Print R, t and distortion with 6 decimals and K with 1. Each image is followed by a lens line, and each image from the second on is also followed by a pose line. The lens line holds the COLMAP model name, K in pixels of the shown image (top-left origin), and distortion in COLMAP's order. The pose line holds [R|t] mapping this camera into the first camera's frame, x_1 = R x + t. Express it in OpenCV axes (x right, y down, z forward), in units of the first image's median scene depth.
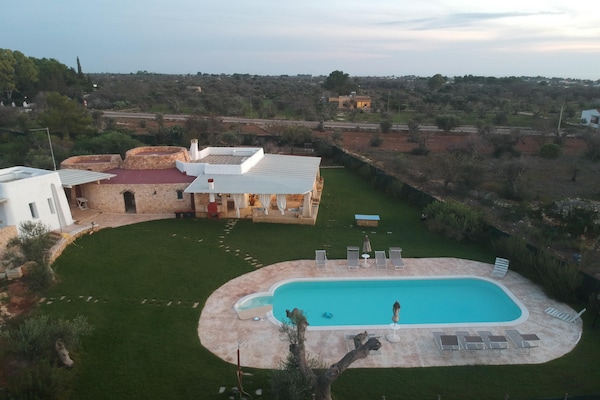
lens RADIAL K [[445.4, 0, 298.3], [0, 445.4, 193.8], [0, 0, 1]] dist [0.088626, -0.182906]
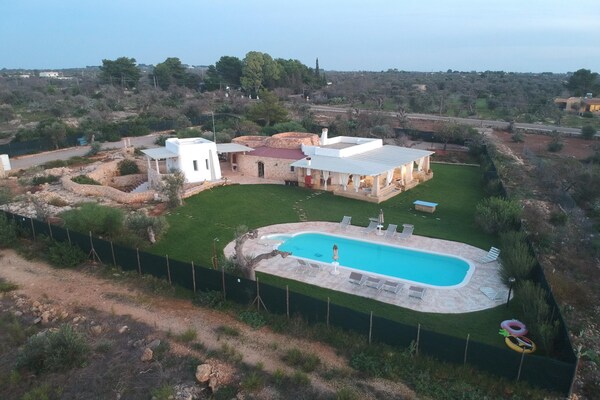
lens RADIAL K [[445.4, 0, 298.3], [0, 445.4, 193.8], [0, 0, 1]] dist [0.088626, -0.182906]
pose [[0.861926, 0.130615, -0.489922, 0.407158], [-0.127948, 0.991010, 0.039106, 0.023690], [0.490625, 0.028978, 0.870889, -0.134678]]
